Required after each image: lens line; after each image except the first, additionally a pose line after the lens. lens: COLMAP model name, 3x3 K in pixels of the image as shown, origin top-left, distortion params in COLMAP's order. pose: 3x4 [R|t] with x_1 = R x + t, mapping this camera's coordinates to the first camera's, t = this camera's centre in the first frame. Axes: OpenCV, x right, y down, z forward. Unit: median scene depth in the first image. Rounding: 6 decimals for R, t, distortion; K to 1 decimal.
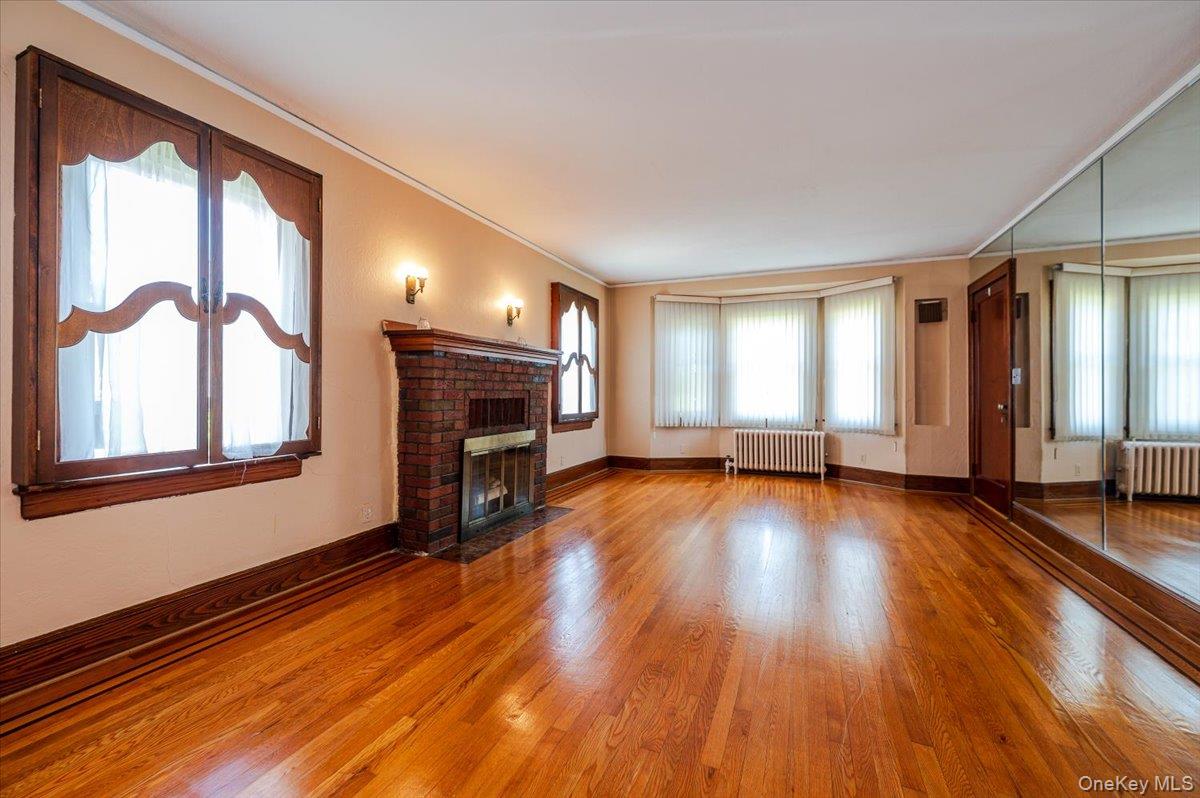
lens RADIAL K [[547.6, 0, 600.0], [0, 547.6, 399.0], [0, 0, 1]] dist [-0.000006, -0.000045]
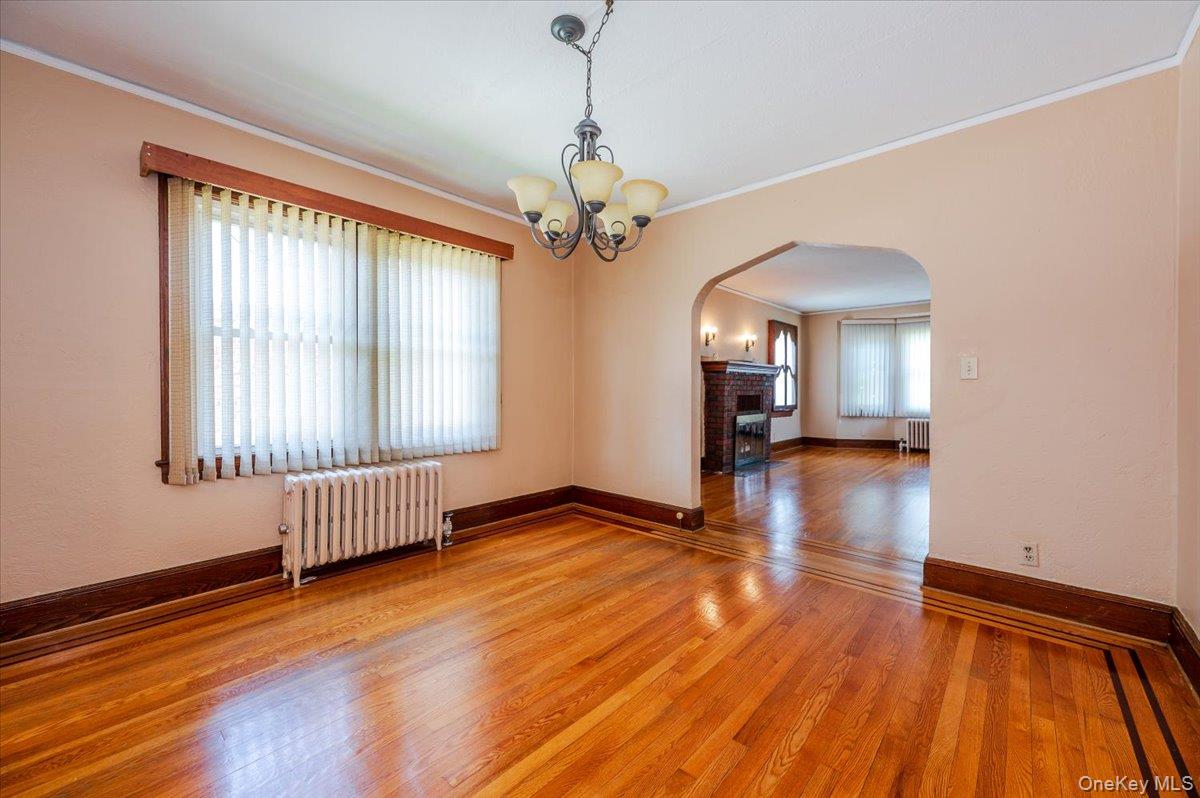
lens RADIAL K [[487.5, 0, 596.9], [0, 487.5, 399.4], [0, 0, 1]] dist [-0.000424, -0.000088]
pose [[0.941507, 0.002844, -0.336982, -0.069345], [-0.000894, 0.999982, 0.005943, 0.002311], [0.336993, -0.005294, 0.941492, -0.393324]]
